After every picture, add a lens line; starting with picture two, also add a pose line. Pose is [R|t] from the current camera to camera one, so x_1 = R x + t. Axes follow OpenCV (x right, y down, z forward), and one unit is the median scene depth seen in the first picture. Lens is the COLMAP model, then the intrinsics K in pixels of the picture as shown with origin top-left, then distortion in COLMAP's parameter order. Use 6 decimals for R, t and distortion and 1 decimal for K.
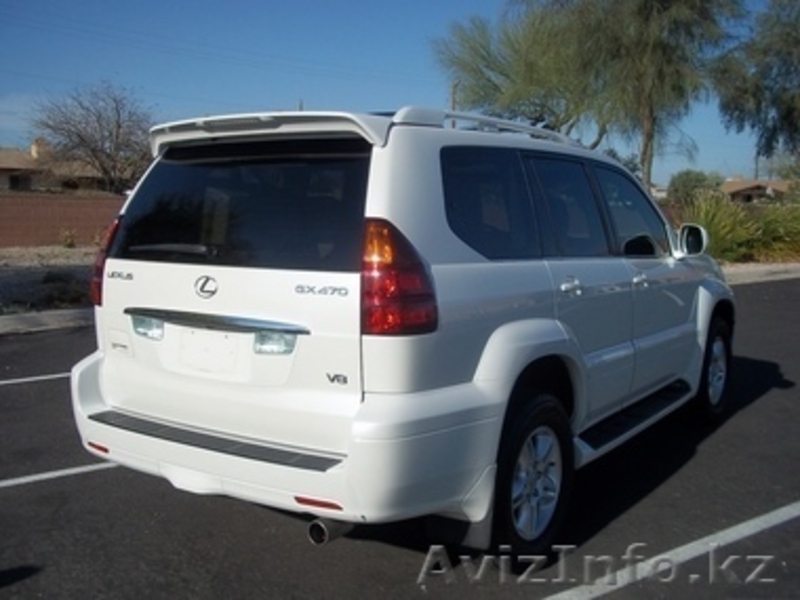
lens RADIAL K [[844.8, 0, 398.8], [0, 844.8, 304.5], [0, 0, 1]] dist [-0.004049, 0.000000]
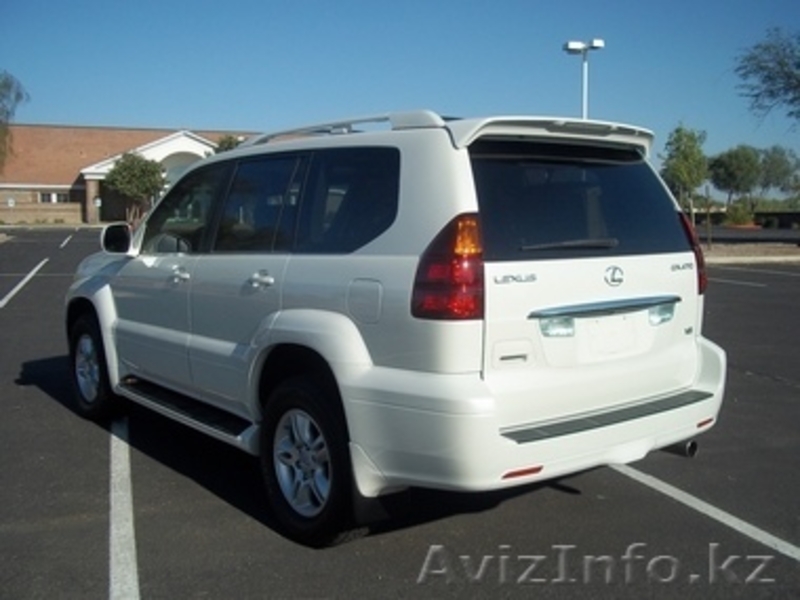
lens RADIAL K [[844.8, 0, 398.6], [0, 844.8, 295.2], [0, 0, 1]] dist [-0.004049, 0.000000]
pose [[0.305835, -0.105420, 0.946230, -1.302584], [0.107106, 0.991352, 0.075829, -0.105617], [-0.946041, 0.078156, 0.314481, 0.883325]]
